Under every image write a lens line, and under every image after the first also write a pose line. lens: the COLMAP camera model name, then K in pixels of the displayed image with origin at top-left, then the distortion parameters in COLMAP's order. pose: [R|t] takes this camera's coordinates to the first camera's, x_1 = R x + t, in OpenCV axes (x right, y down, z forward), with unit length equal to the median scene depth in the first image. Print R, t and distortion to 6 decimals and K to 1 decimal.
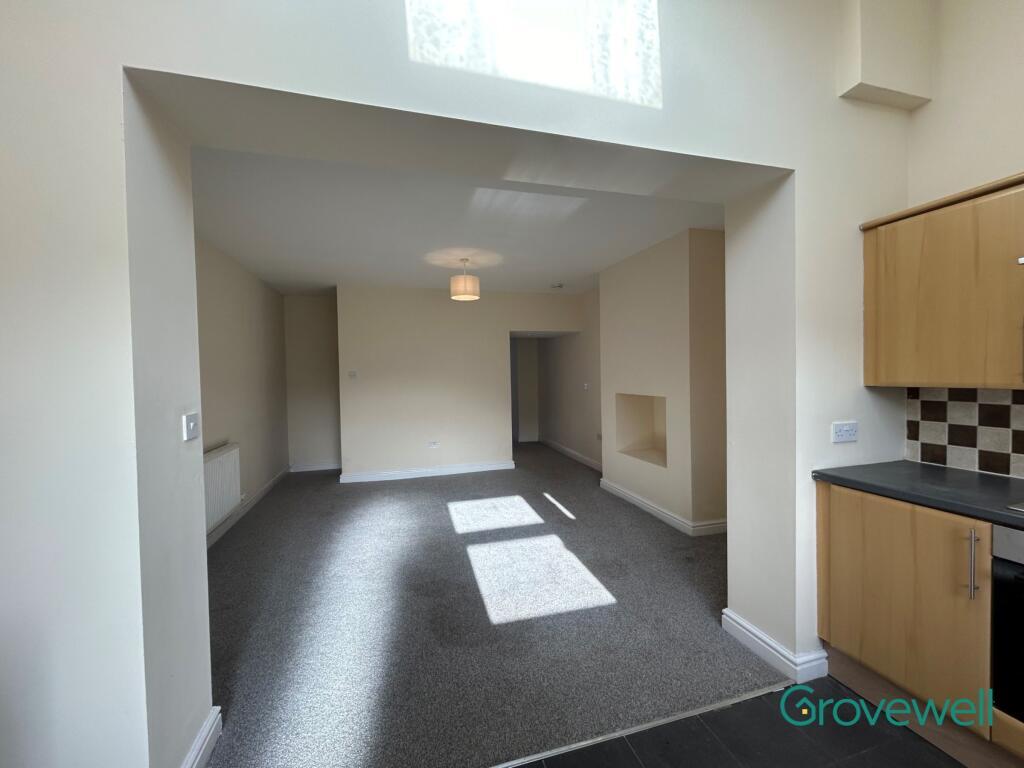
lens RADIAL K [[417.8, 0, 513.0], [0, 417.8, 380.5], [0, 0, 1]] dist [0.000947, -0.000619]
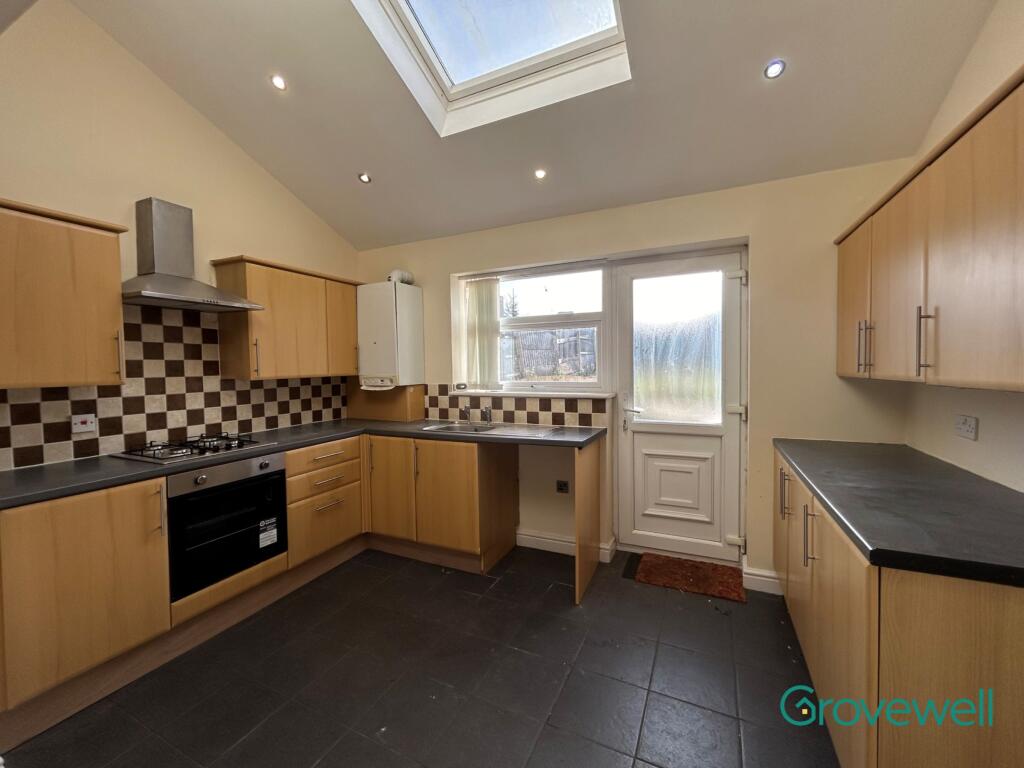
lens RADIAL K [[417.8, 0, 513.0], [0, 417.8, 380.5], [0, 0, 1]] dist [0.000947, -0.000619]
pose [[-0.752377, -0.007733, 0.658688, -0.347629], [0.021850, 0.999088, 0.036688, -0.009439], [-0.658371, 0.041996, -0.751521, 0.661814]]
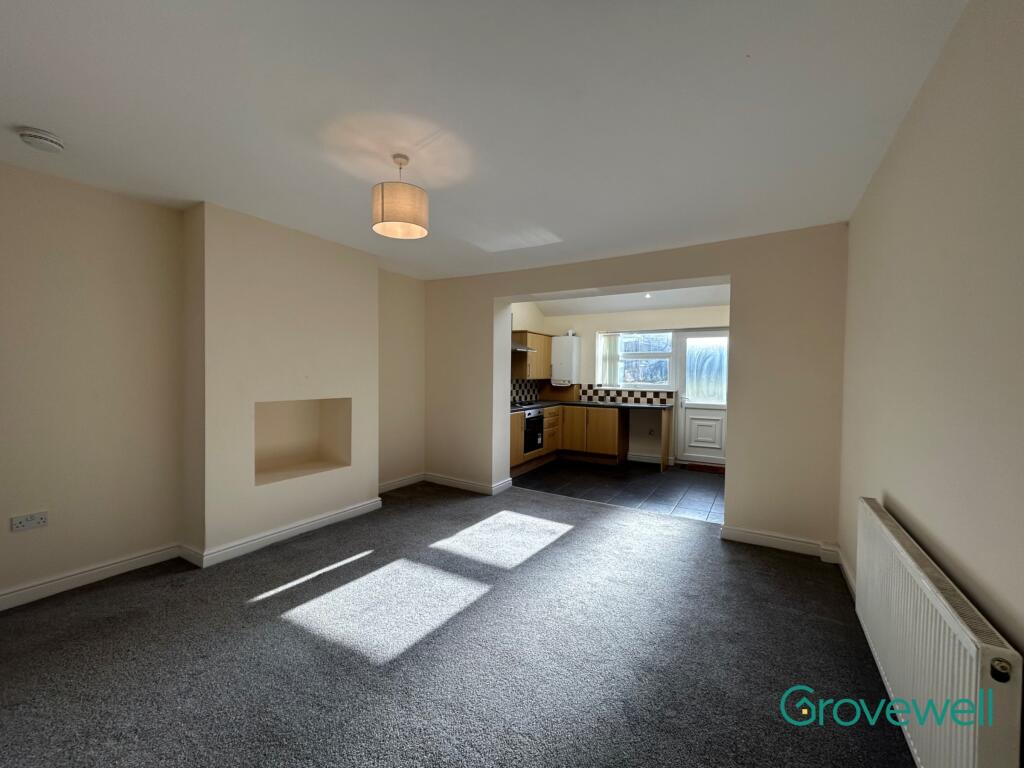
lens RADIAL K [[417.8, 0, 513.0], [0, 417.8, 380.5], [0, 0, 1]] dist [0.000947, -0.000619]
pose [[-0.677819, -0.017214, 0.735027, -0.999044], [-0.000889, 0.999744, 0.022594, -0.039494], [-0.735228, 0.014661, -0.677661, 2.084625]]
